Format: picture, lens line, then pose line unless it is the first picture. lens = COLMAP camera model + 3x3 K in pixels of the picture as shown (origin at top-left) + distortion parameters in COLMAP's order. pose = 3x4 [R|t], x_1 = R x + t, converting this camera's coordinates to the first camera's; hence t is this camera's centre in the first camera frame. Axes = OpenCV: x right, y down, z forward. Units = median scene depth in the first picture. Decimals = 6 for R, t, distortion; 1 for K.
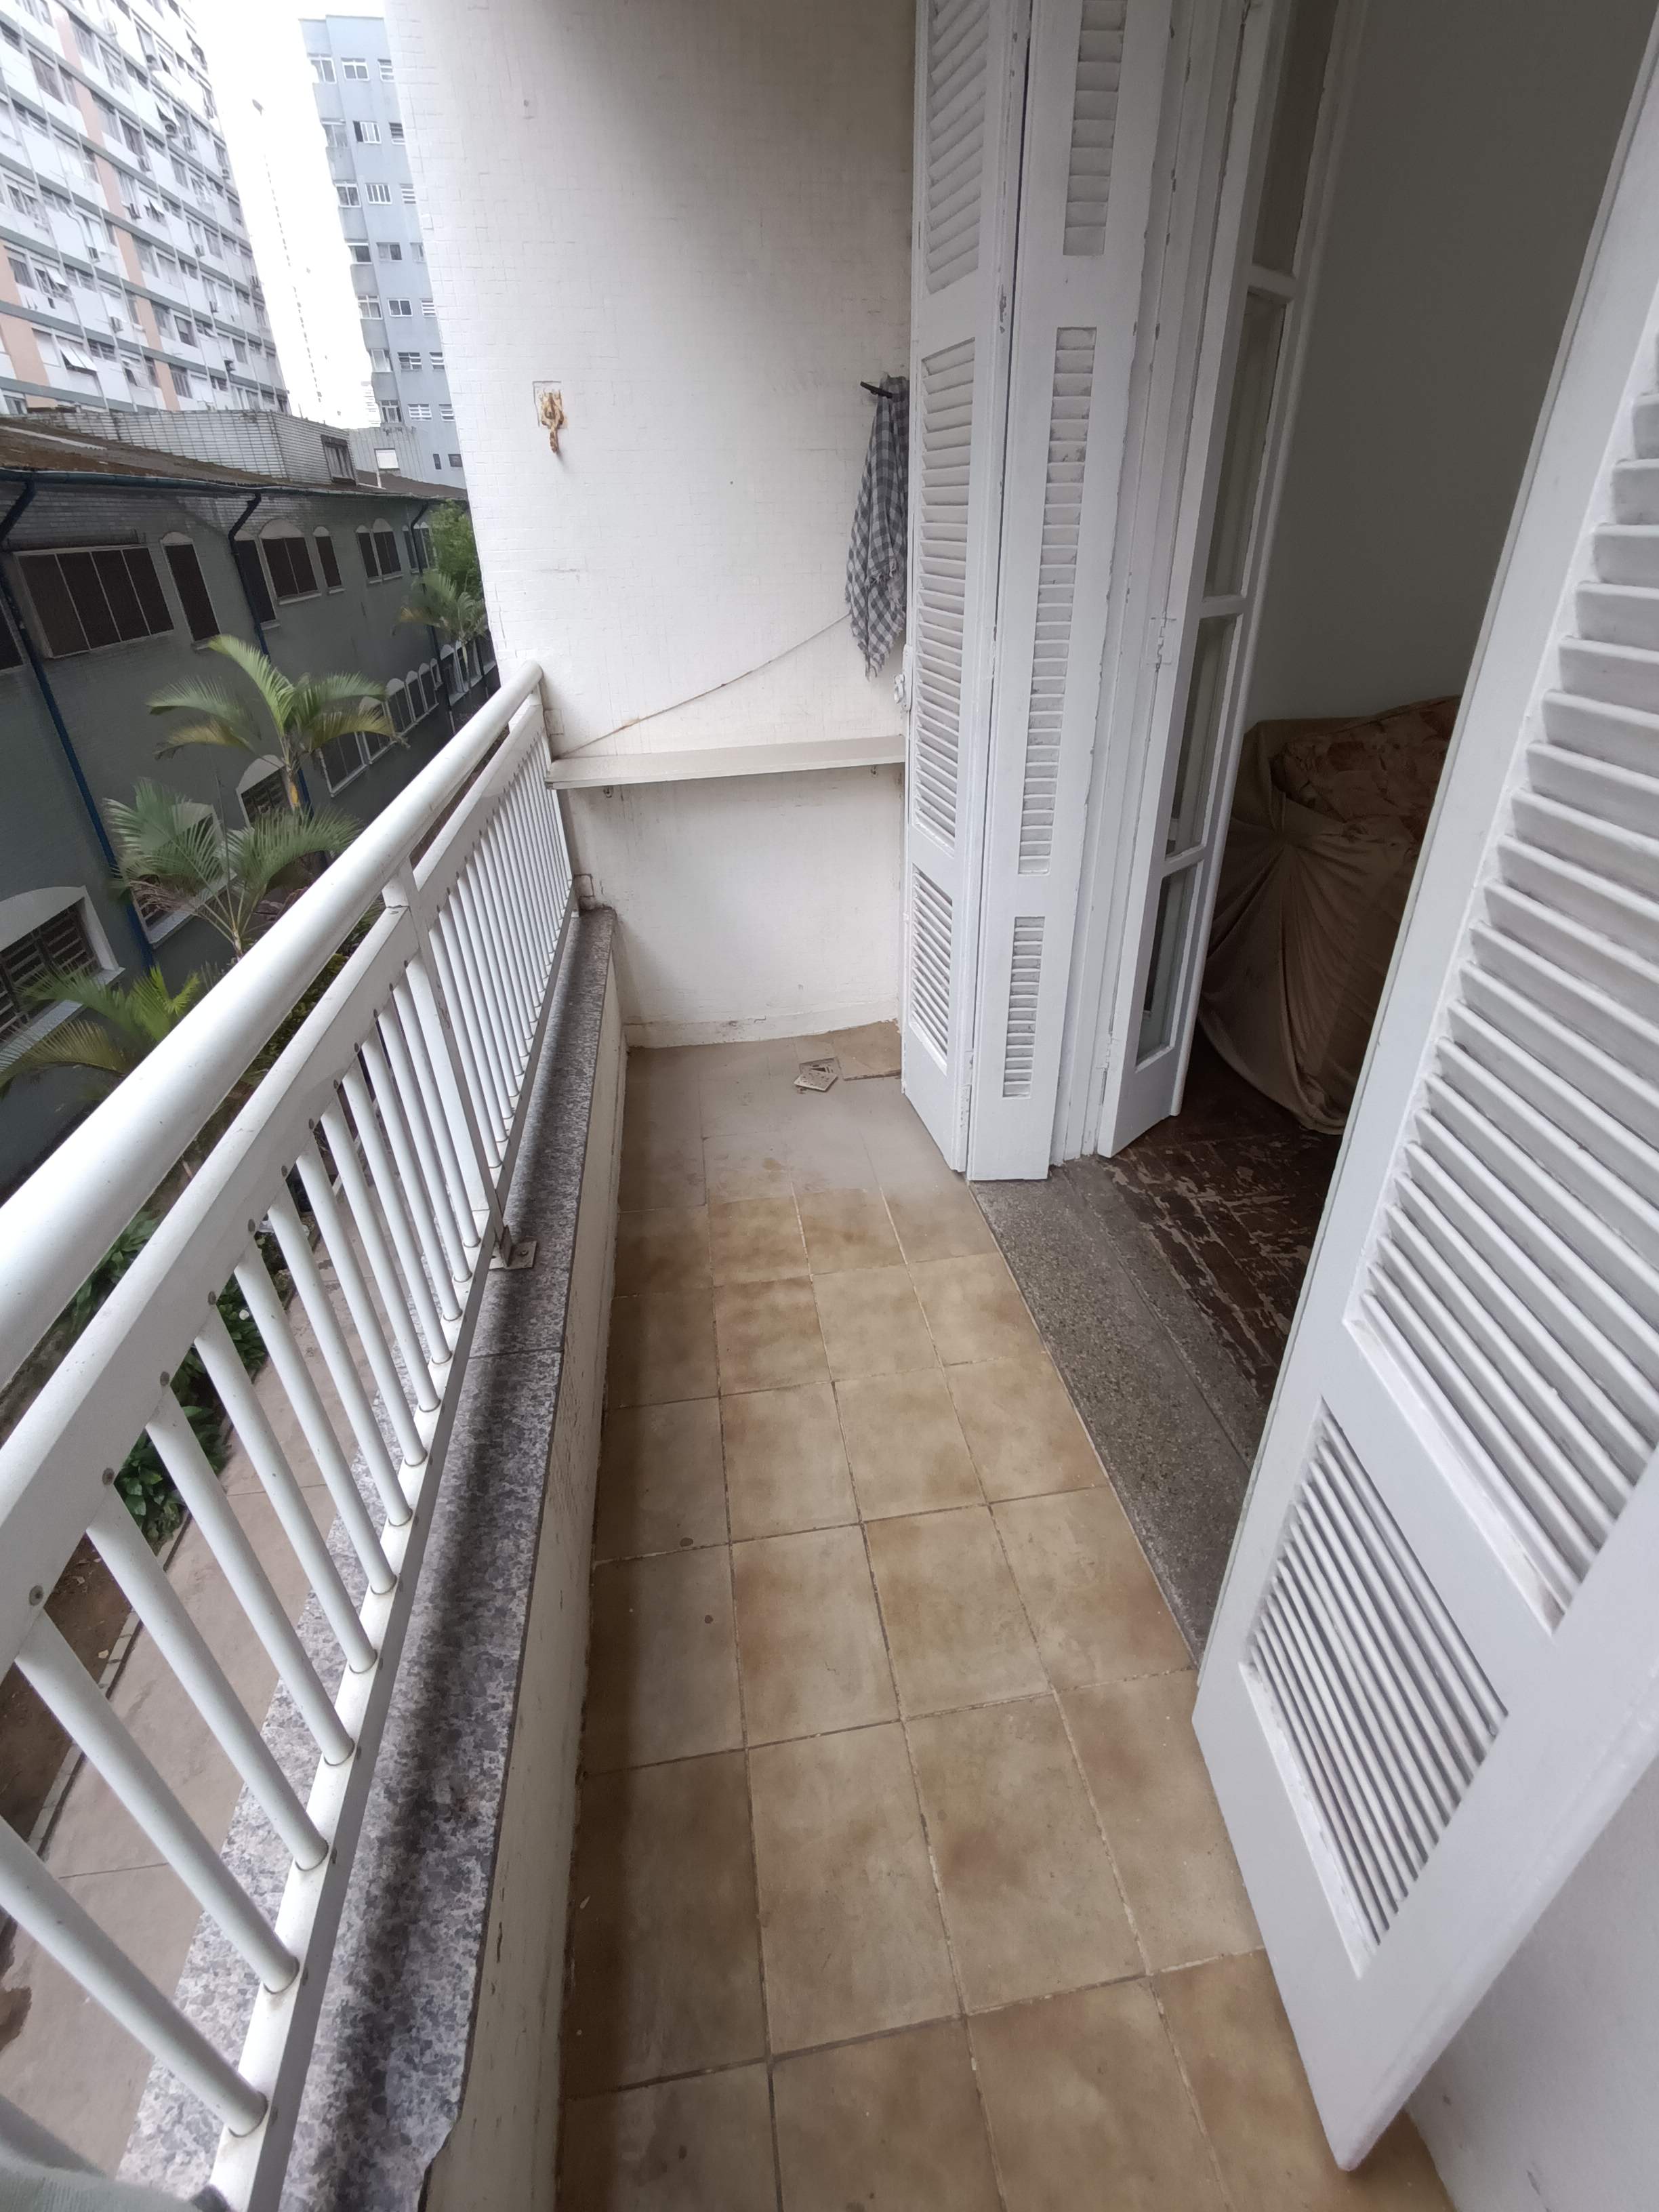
lens RADIAL K [[1010.2, 0, 856.5], [0, 1010.2, 1084.6], [0, 0, 1]] dist [-0.006350, -0.001002]
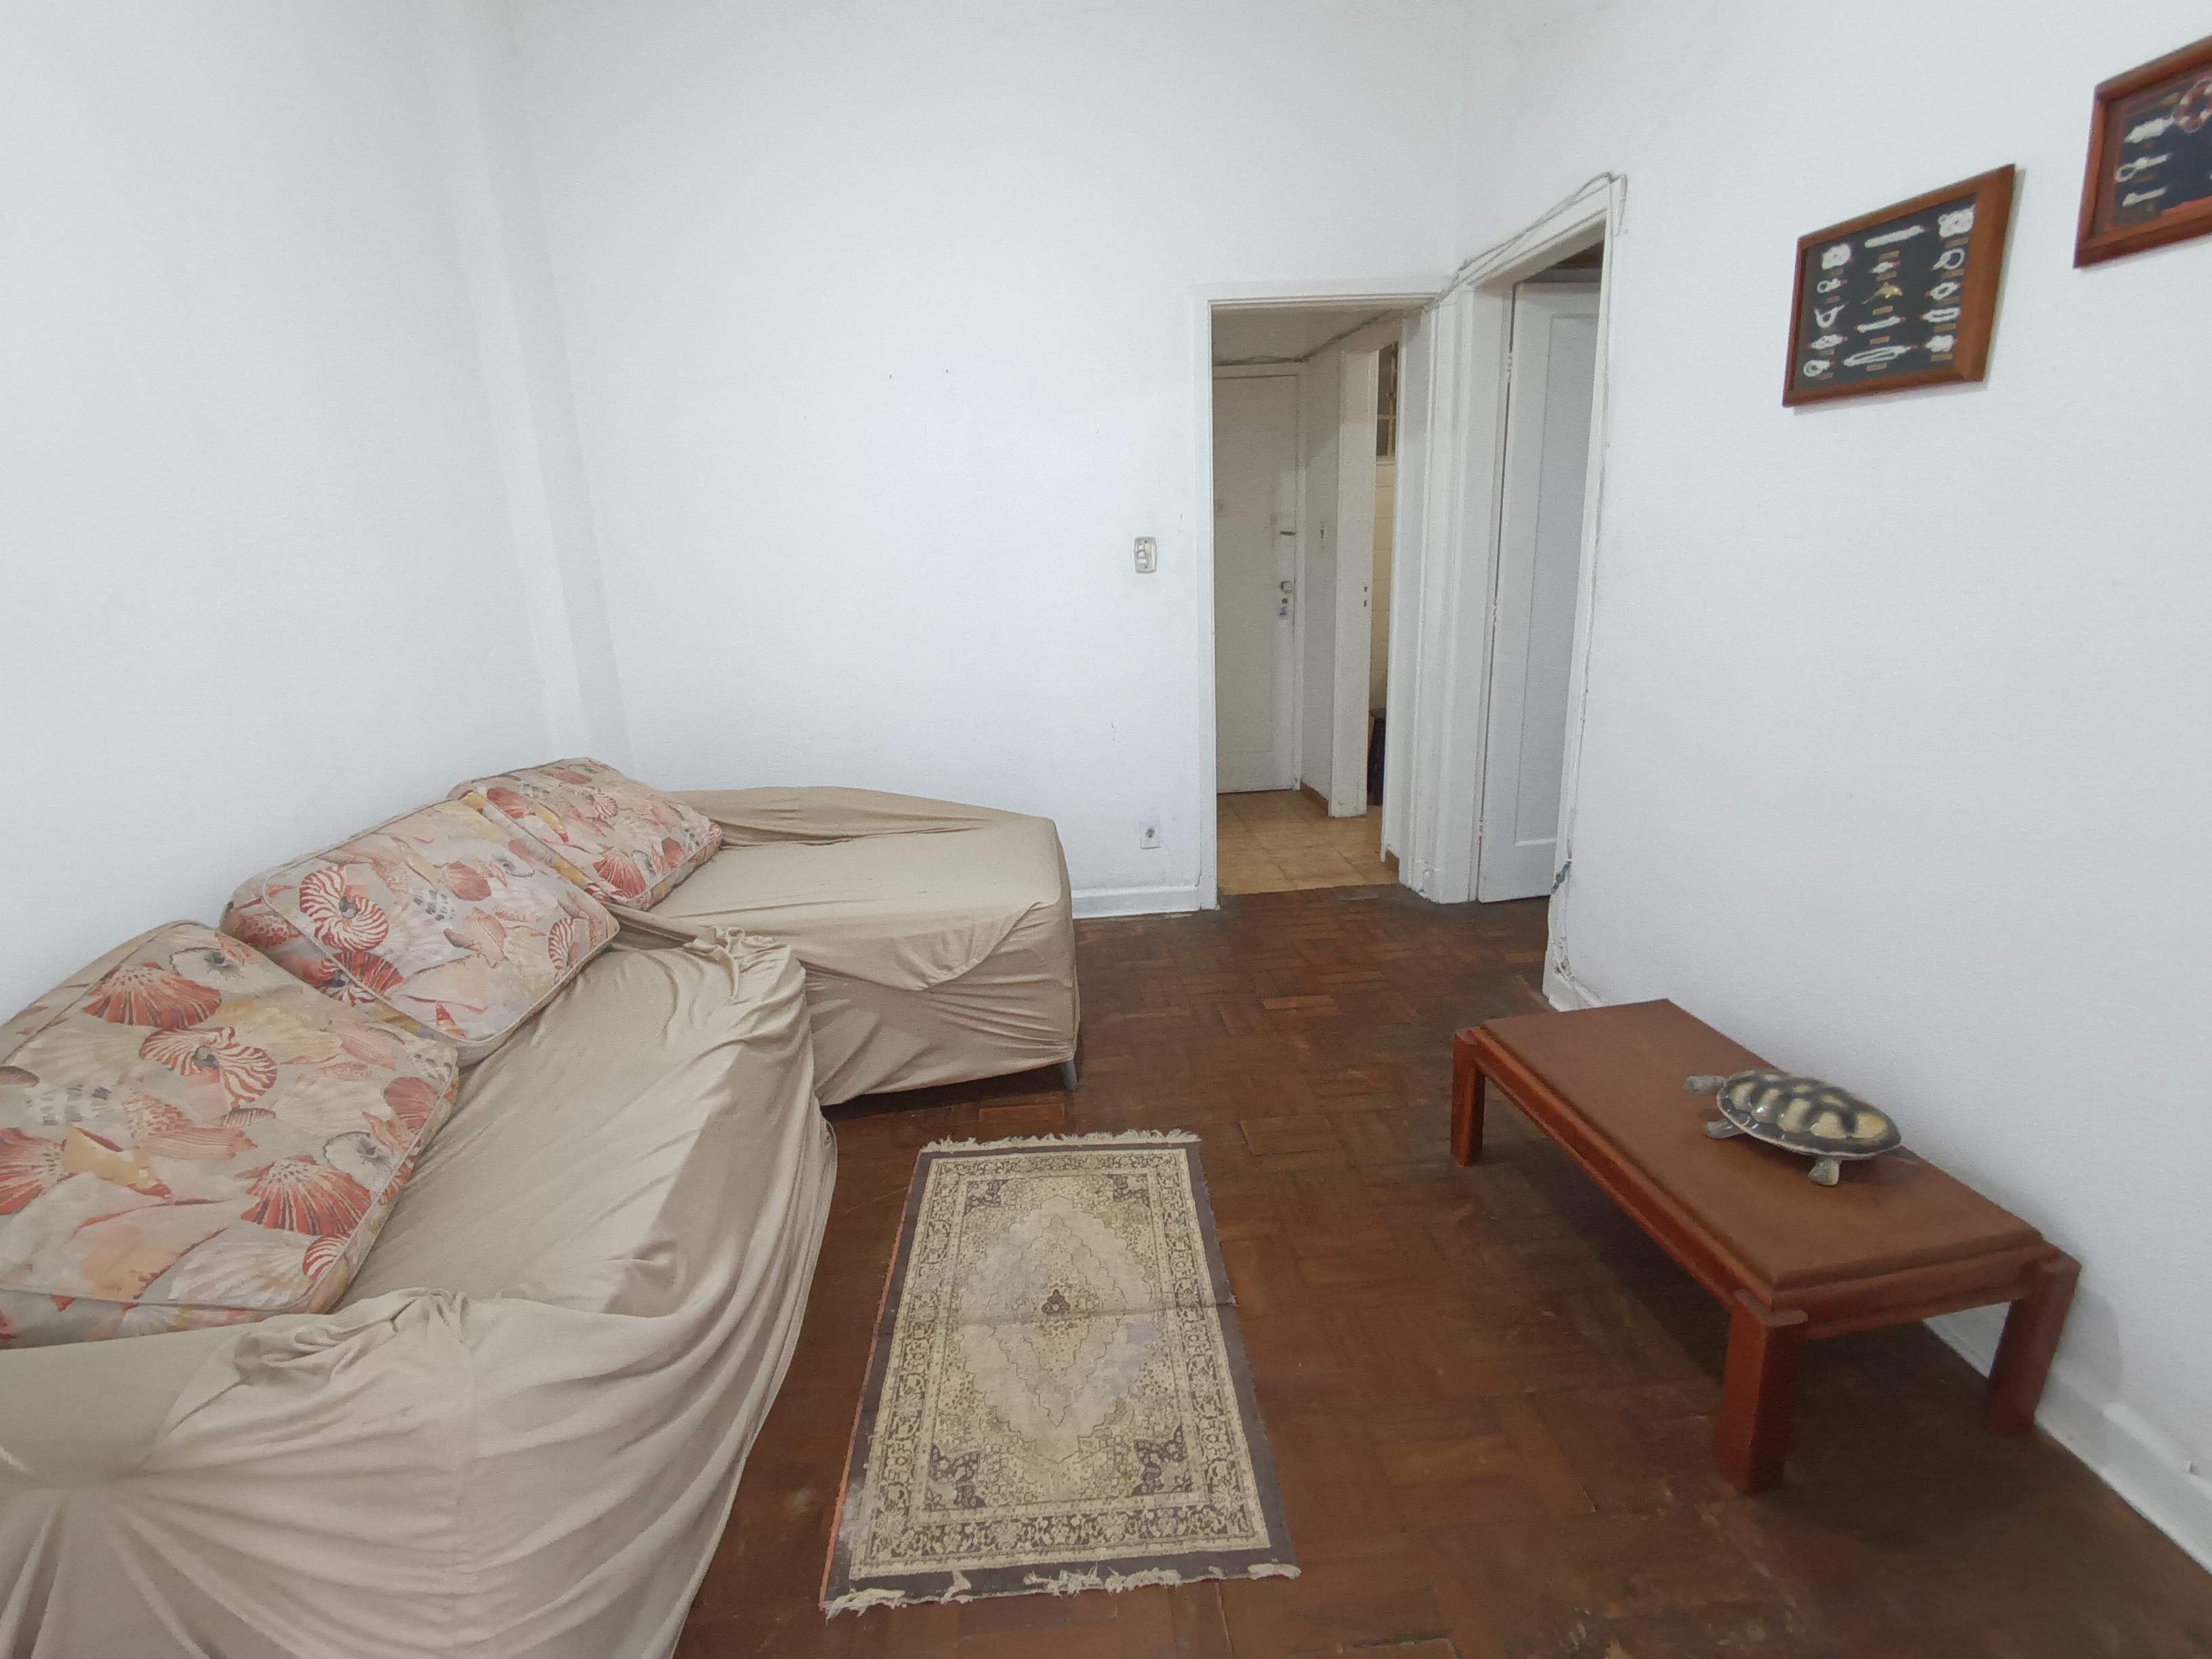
lens RADIAL K [[1010.2, 0, 1076.9], [0, 1010.2, 816.4], [0, 0, 1]] dist [-0.006350, -0.001002]
pose [[0.101377, -0.261743, 0.959799, 0.186181], [0.545085, 0.821681, 0.166504, -0.303106], [-0.832229, 0.506292, 0.225971, 0.501215]]
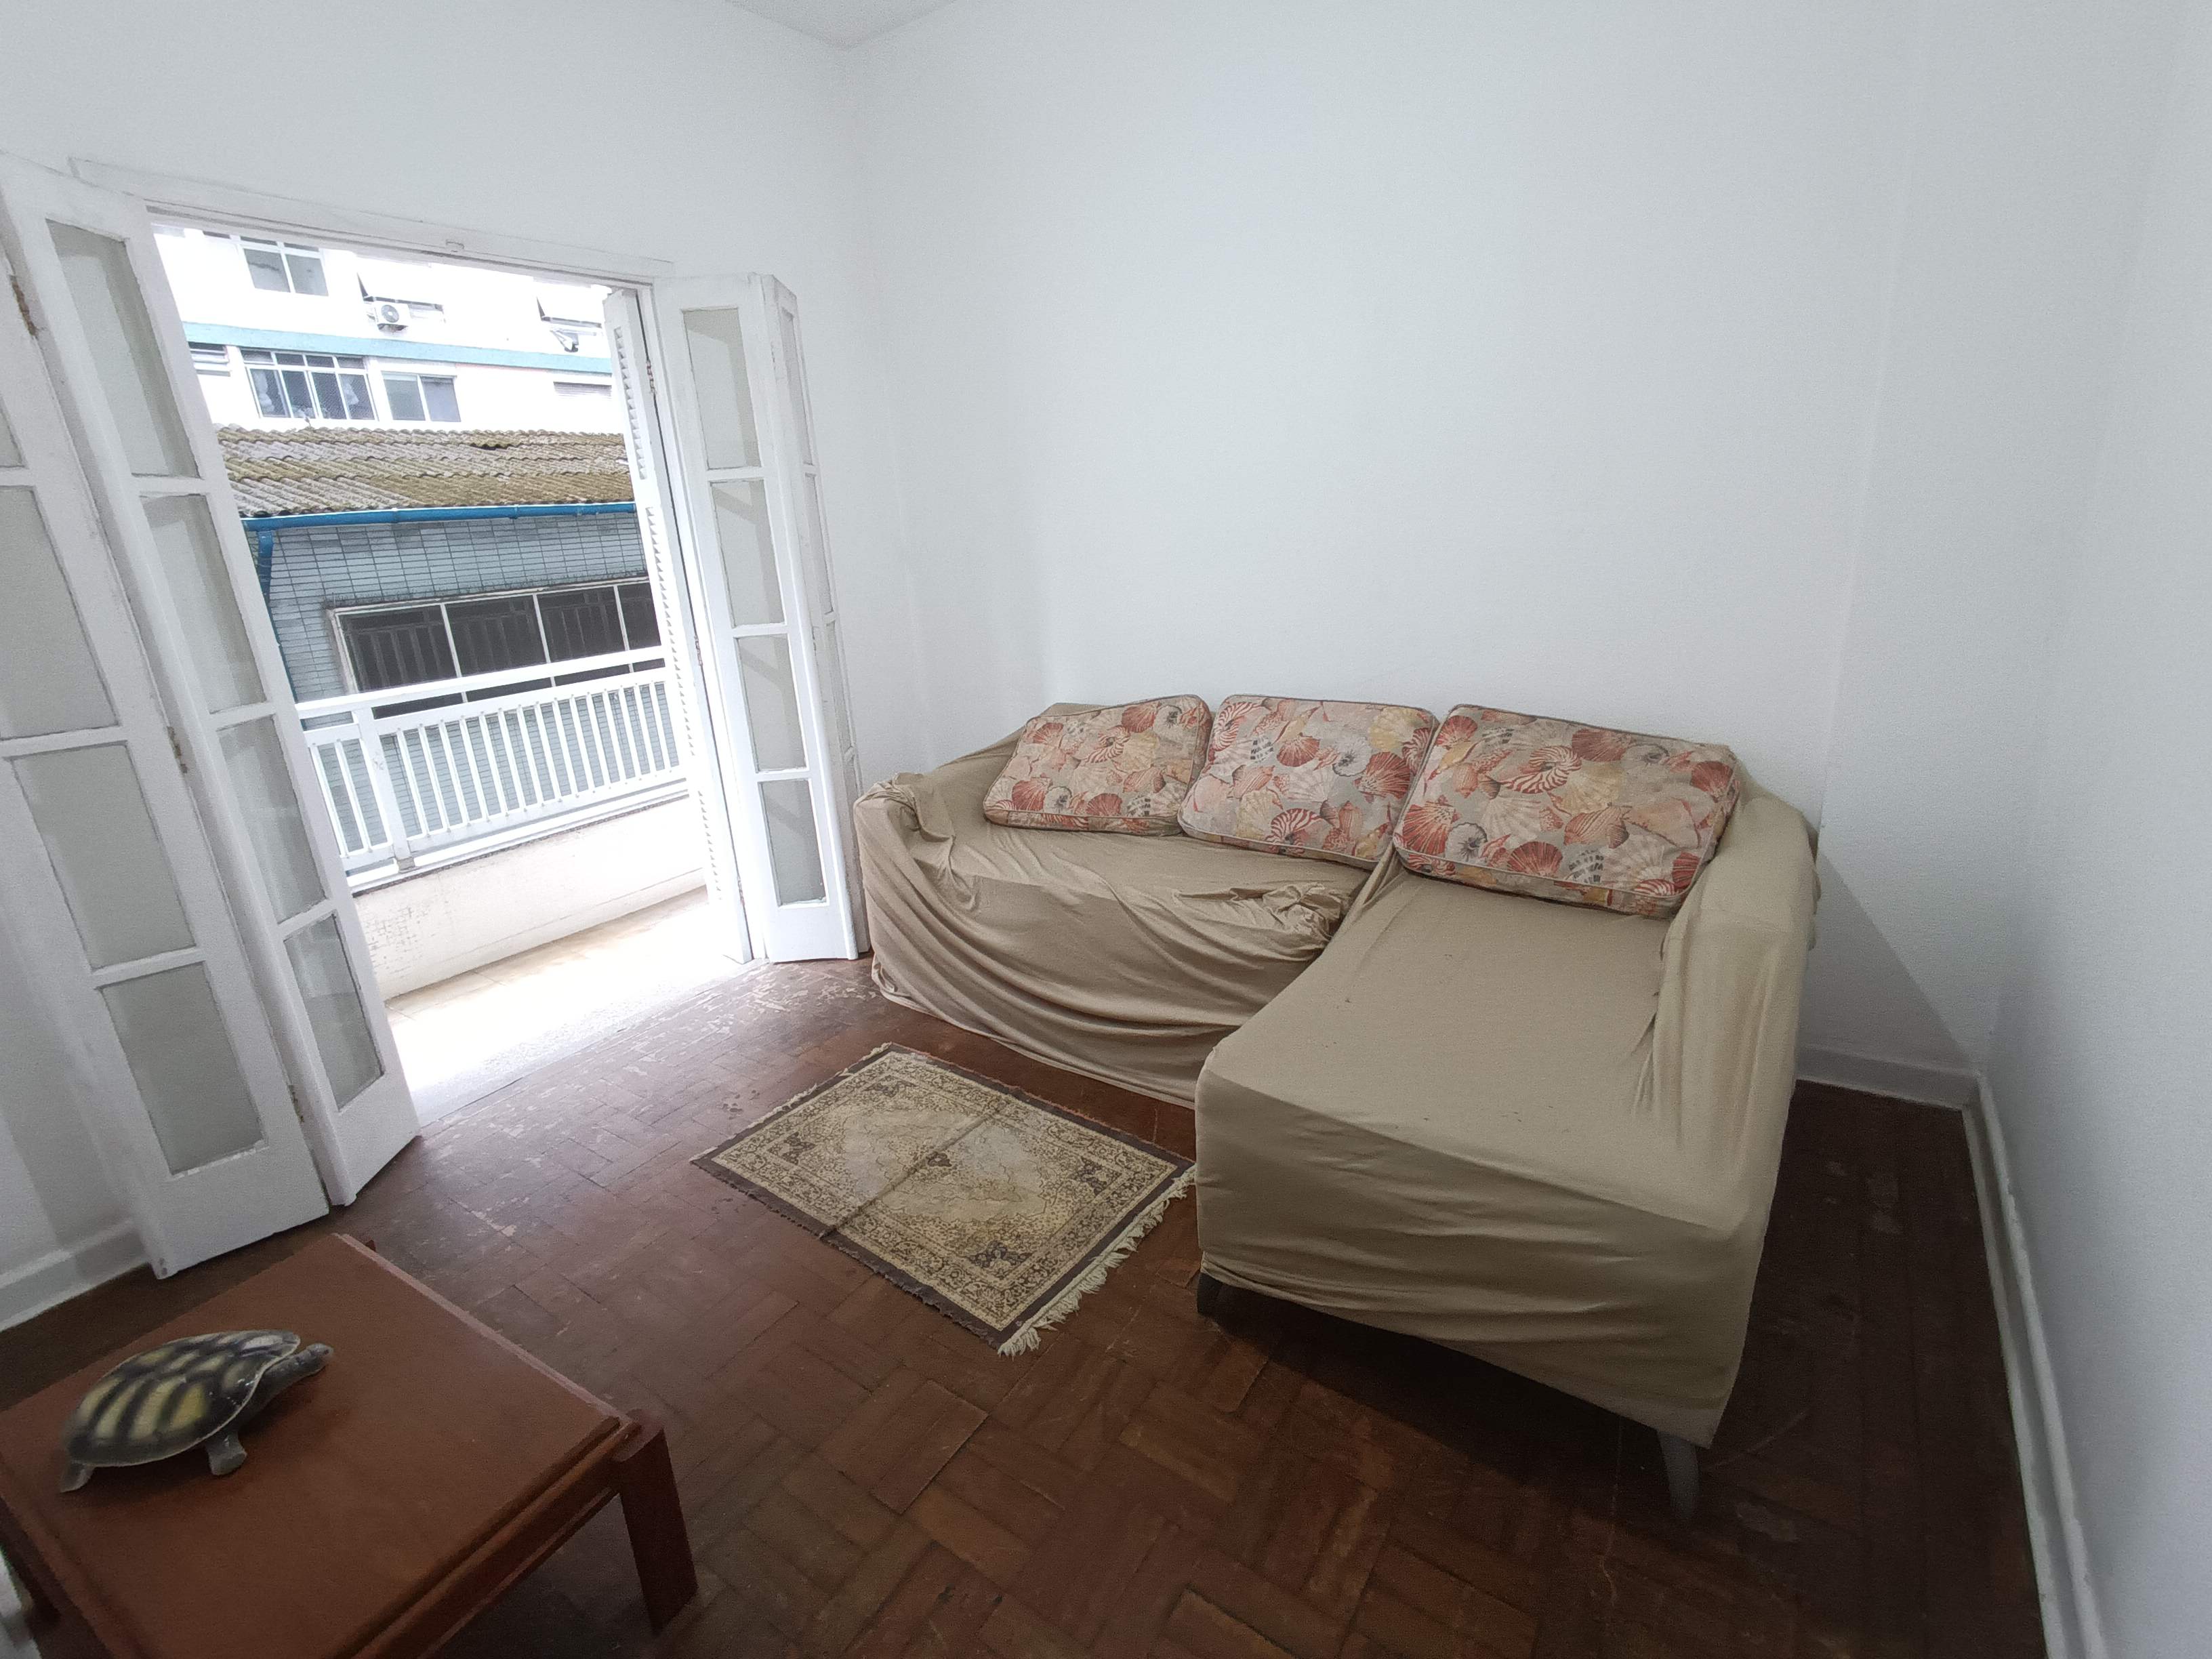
lens RADIAL K [[1015.8, 0, 1088.3], [0, 1015.8, 812.9], [0, 0, 1]] dist [-0.004243, -0.000296]
pose [[0.705109, 0.168288, -0.688840, 1.576948], [-0.308341, 0.947548, -0.084131, -0.155514], [0.638551, 0.271719, 0.720015, 0.162216]]
